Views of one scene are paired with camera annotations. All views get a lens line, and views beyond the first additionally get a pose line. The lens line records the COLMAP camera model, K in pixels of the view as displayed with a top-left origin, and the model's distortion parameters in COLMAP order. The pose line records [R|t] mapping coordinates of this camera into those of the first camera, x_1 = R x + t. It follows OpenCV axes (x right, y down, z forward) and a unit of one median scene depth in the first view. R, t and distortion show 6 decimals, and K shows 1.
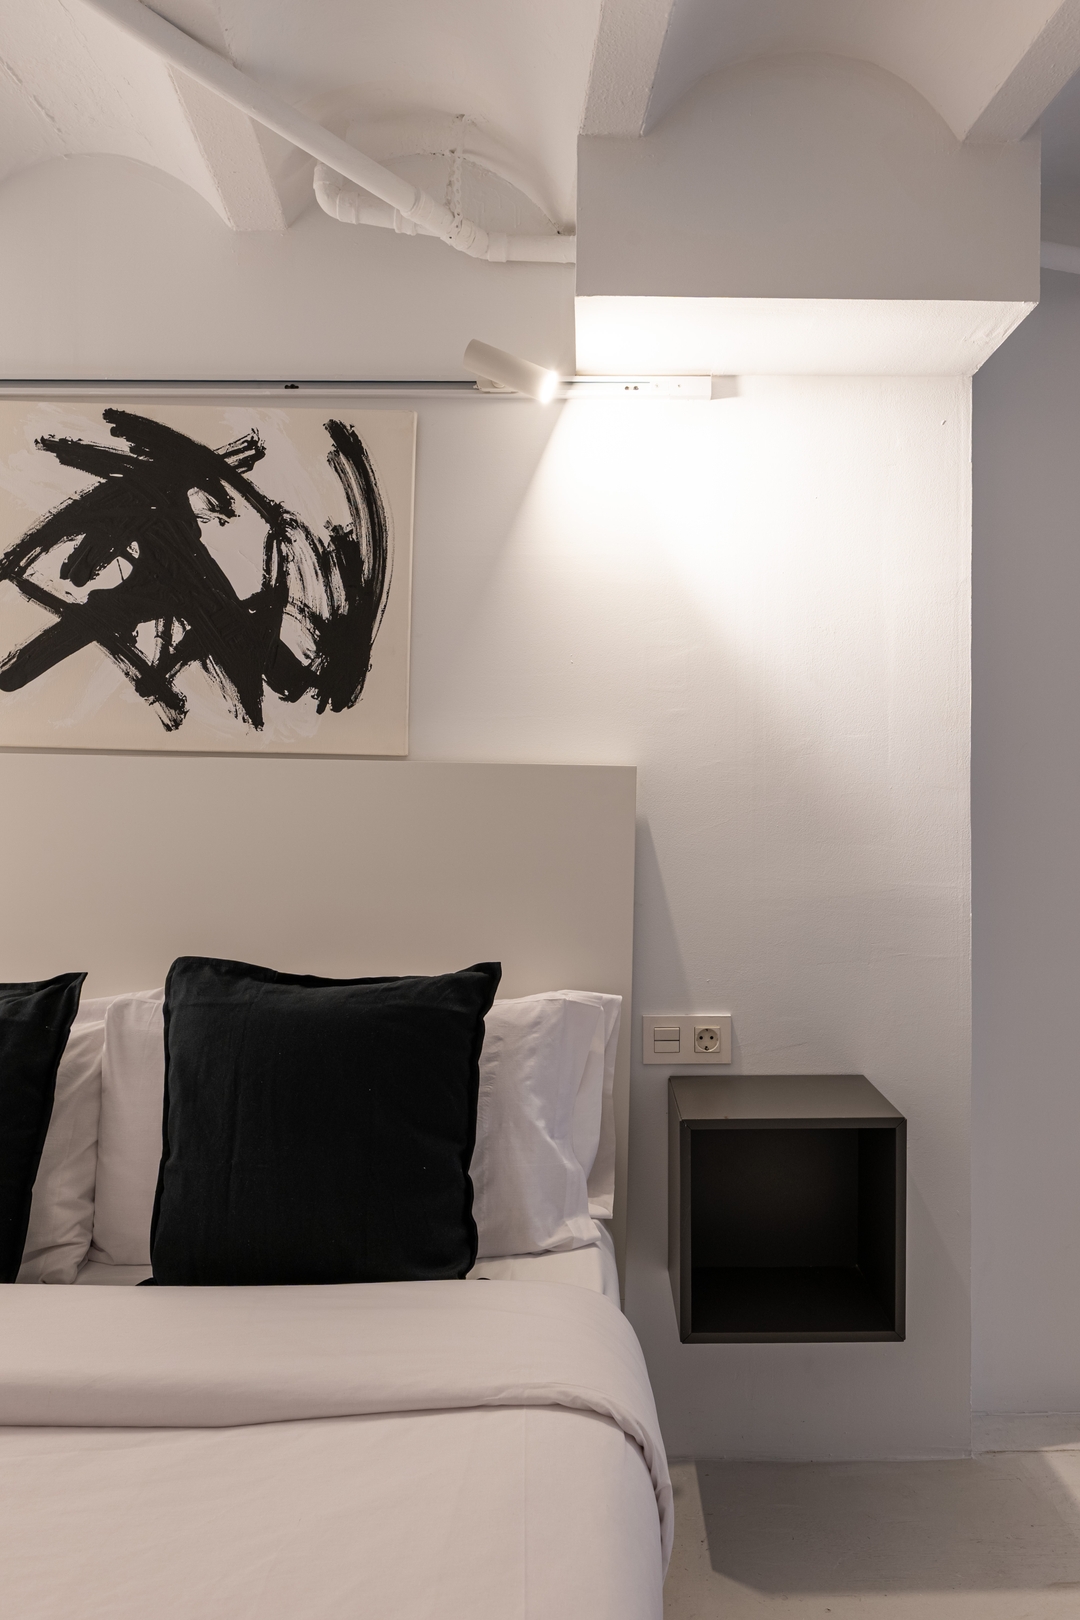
lens RADIAL K [[1053.7, 0, 540.0], [0, 1053.7, 810.0], [0, 0, 1]] dist [0.001007, 0.000232]
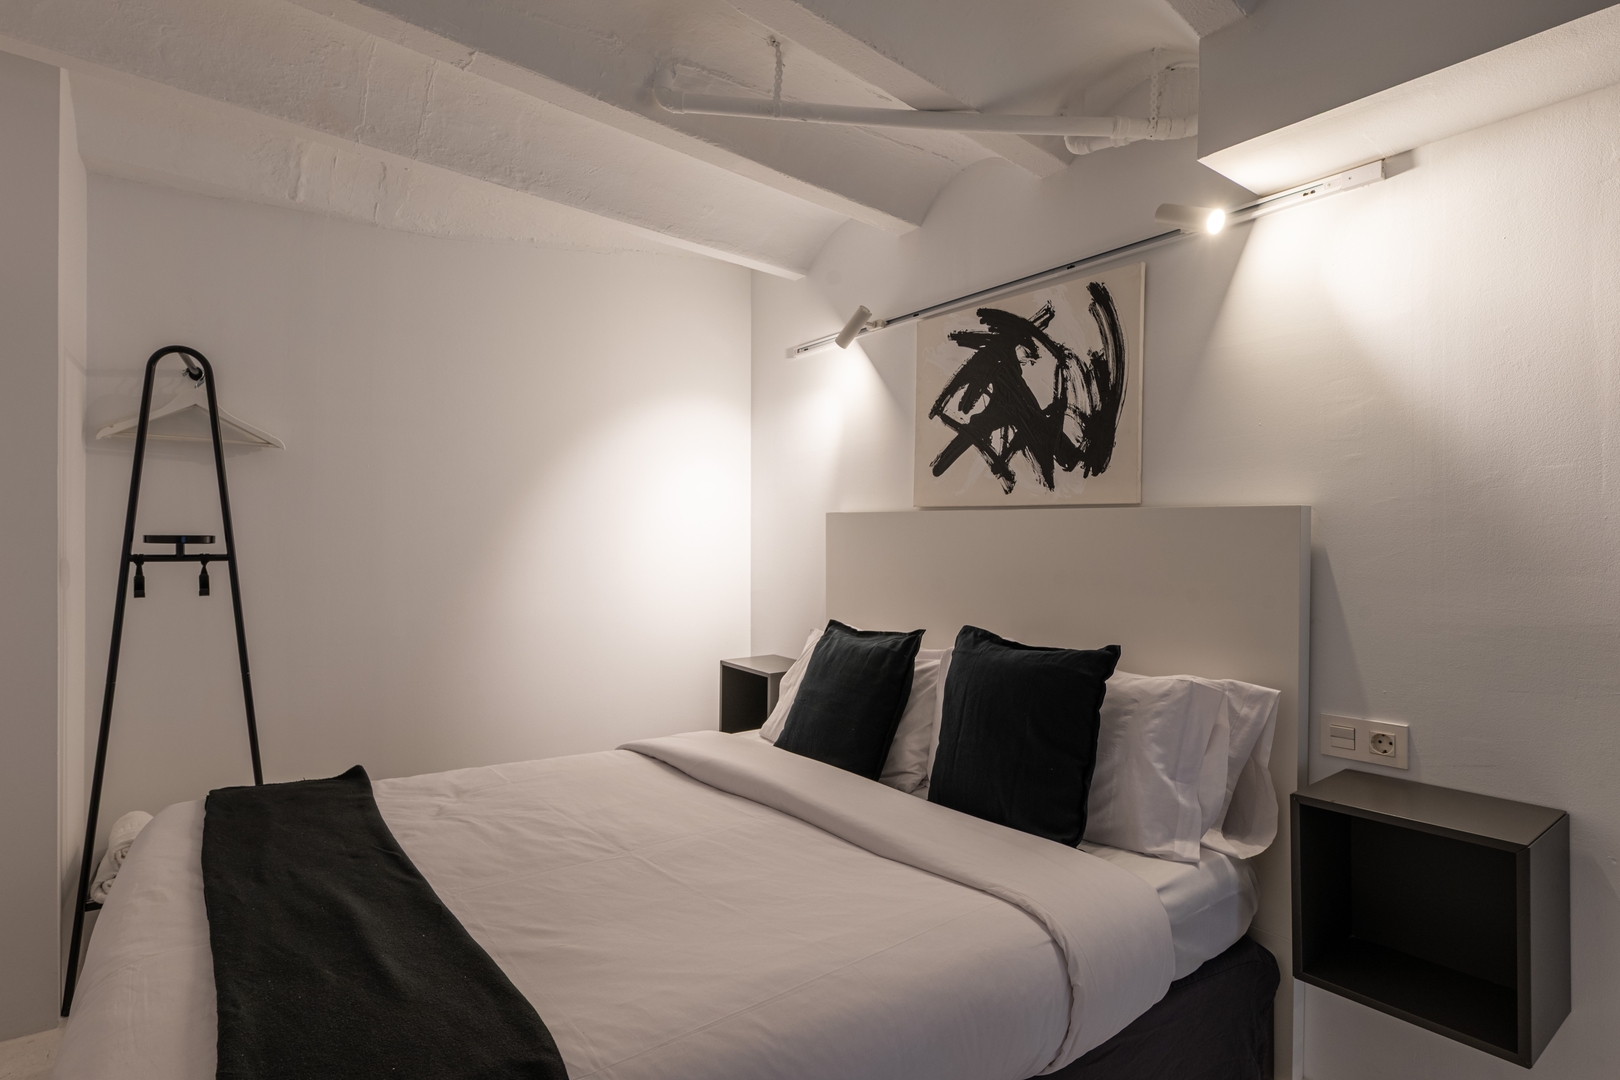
lens RADIAL K [[759.7, 0, 810.0], [0, 759.7, 540.0], [0, 0, 1]] dist [0.000712, 0.000308]
pose [[0.629858, -0.002414, -0.776707, 0.392040], [-0.001984, 0.999987, -0.004717, 0.003664], [0.776708, 0.004512, 0.629845, 0.005407]]
